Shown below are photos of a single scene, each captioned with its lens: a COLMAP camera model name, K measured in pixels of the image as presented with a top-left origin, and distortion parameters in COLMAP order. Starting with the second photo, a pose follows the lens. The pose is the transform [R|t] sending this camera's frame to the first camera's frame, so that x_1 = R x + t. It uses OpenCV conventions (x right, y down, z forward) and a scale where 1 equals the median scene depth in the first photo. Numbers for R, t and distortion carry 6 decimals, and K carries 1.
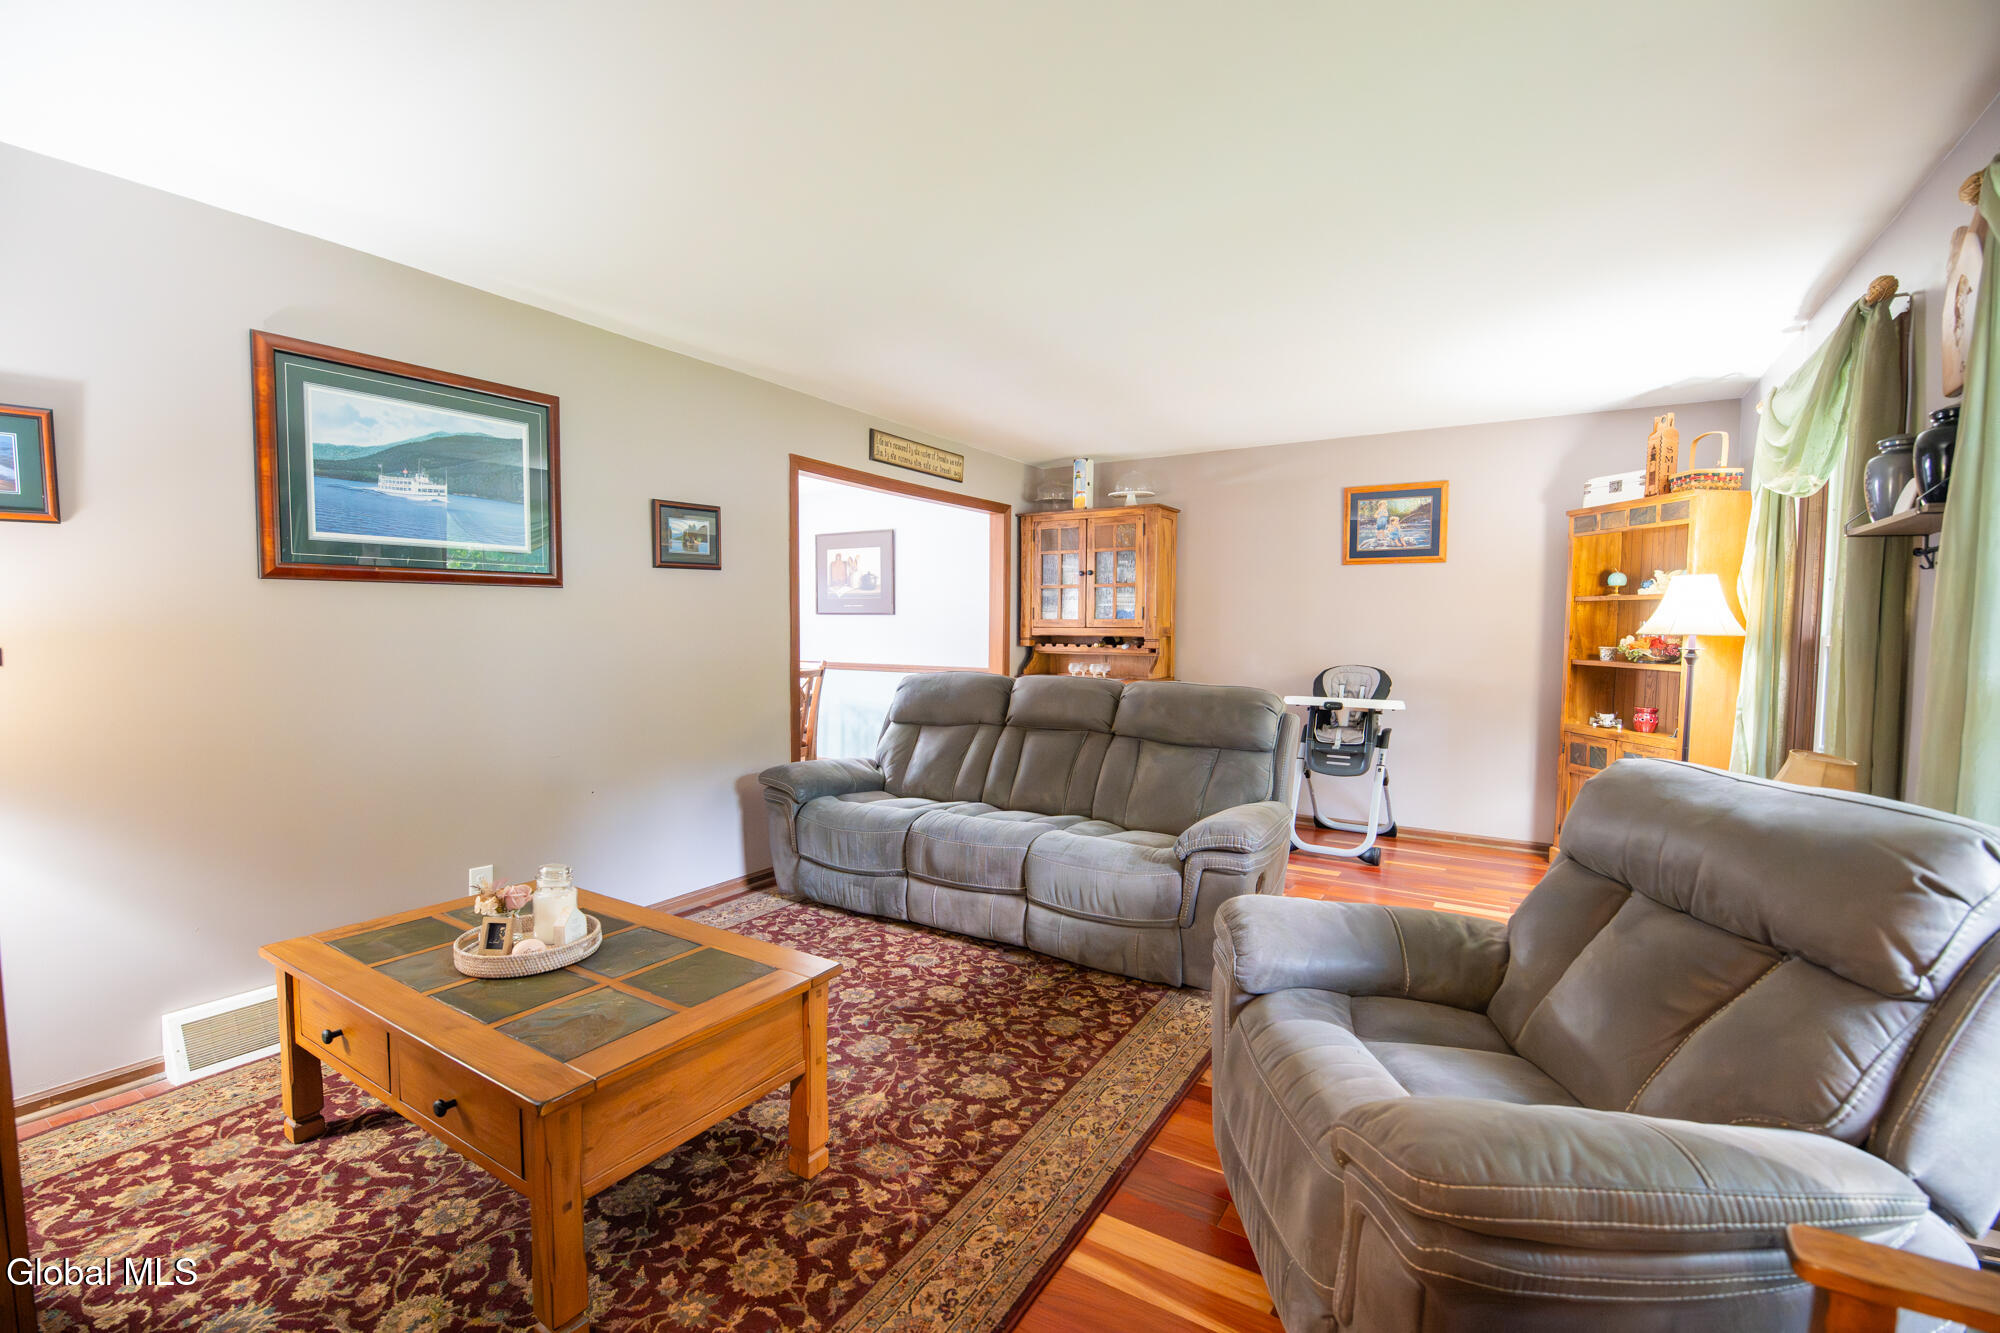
lens RADIAL K [[875.0, 0, 987.4], [0, 875.0, 672.7], [0, 0, 1]] dist [0.001951, -0.005323]
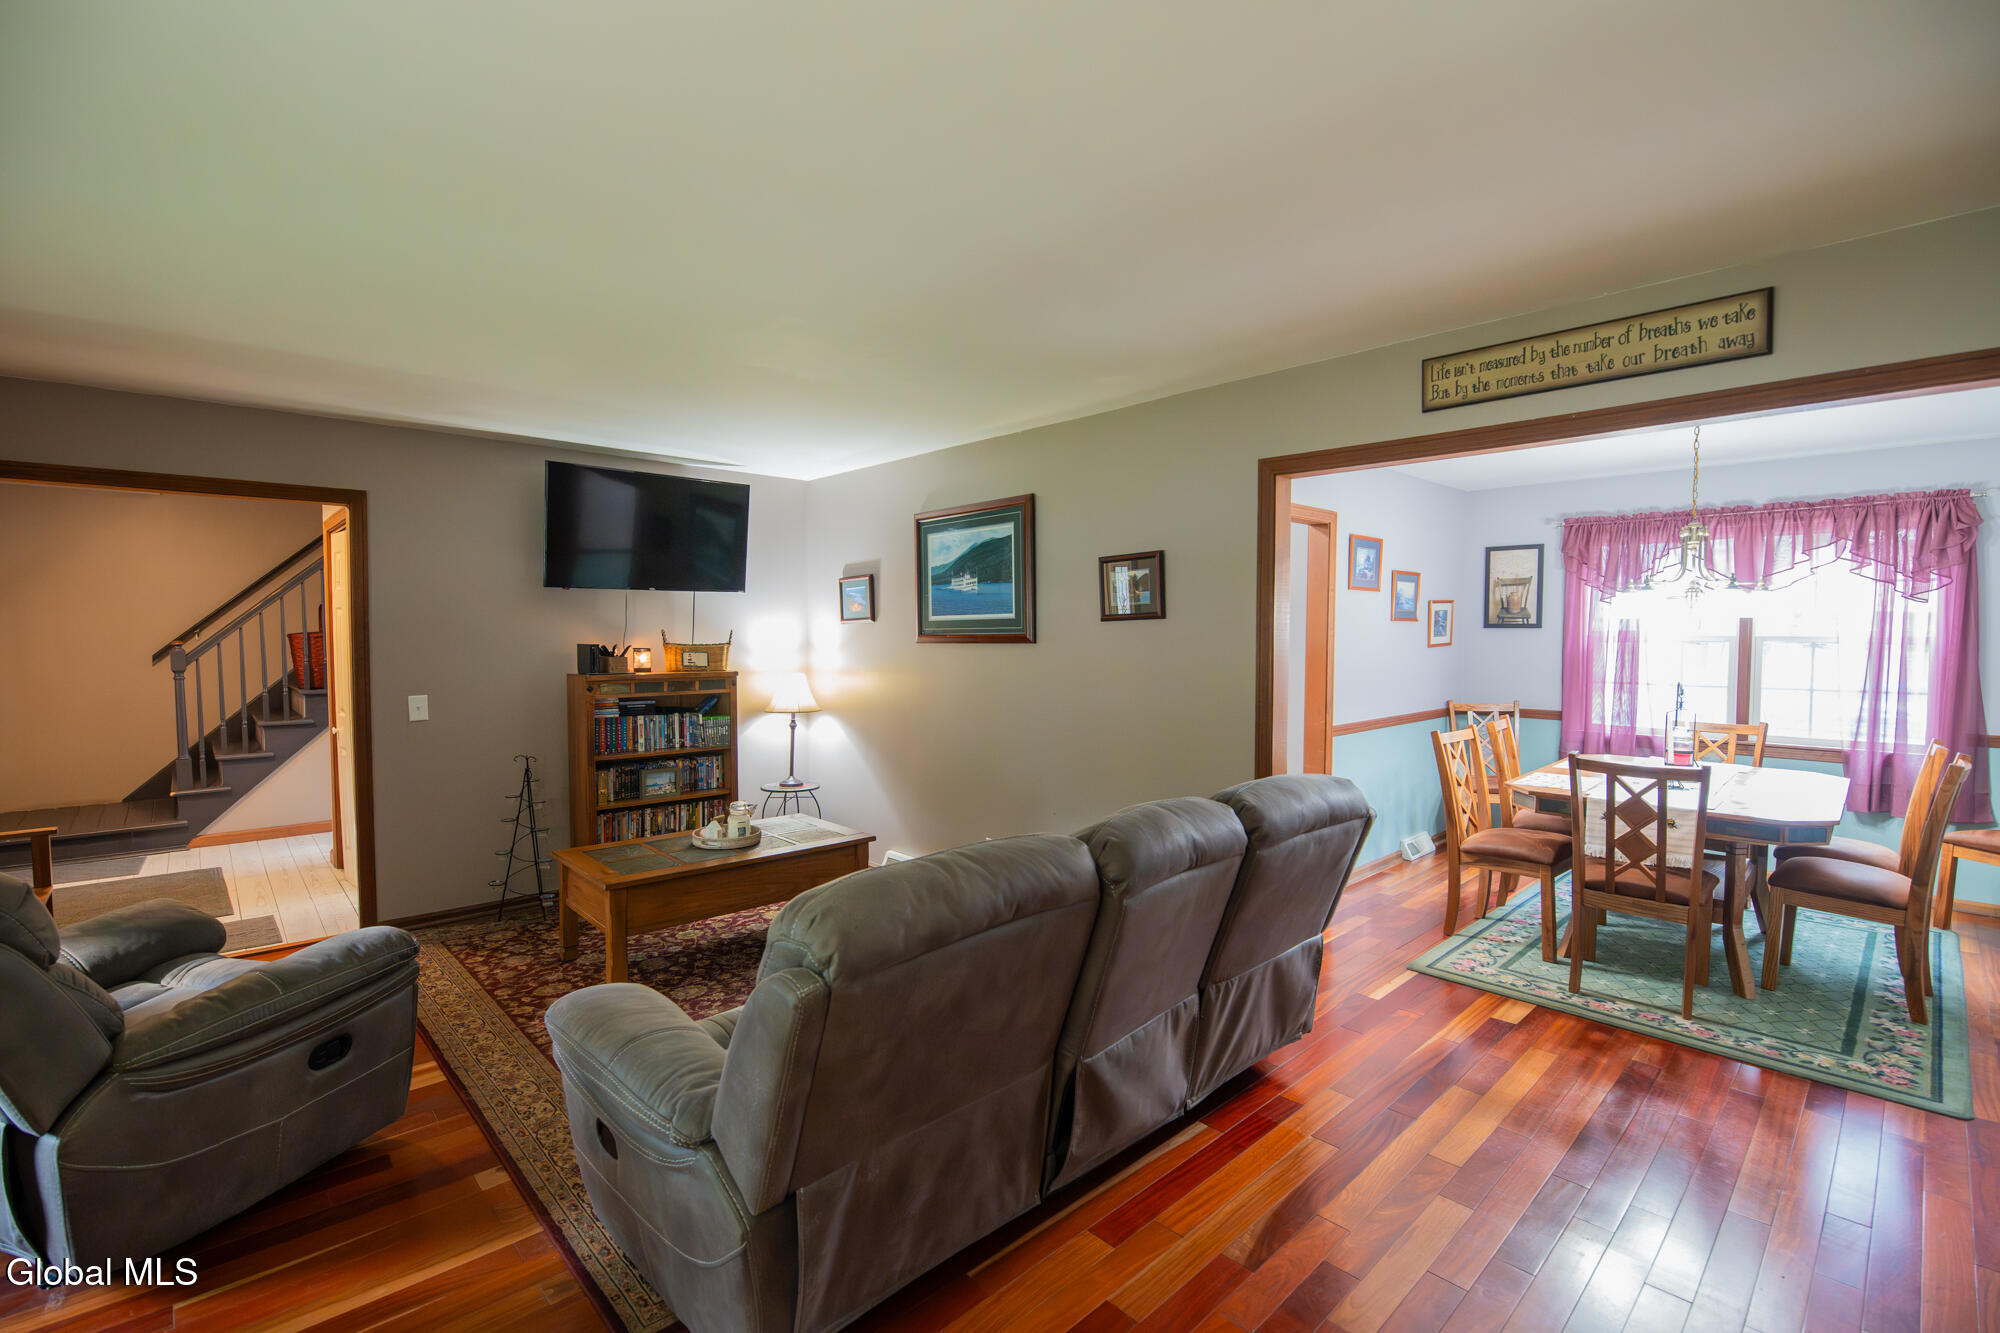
lens RADIAL K [[875.0, 0, 997.3], [0, 875.0, 678.3], [0, 0, 1]] dist [0.001951, -0.005323]
pose [[-0.247746, 0.046754, -0.967696, 0.750941], [-0.054159, 0.996605, 0.062016, -0.123904], [0.967310, 0.067773, -0.244373, 1.271255]]
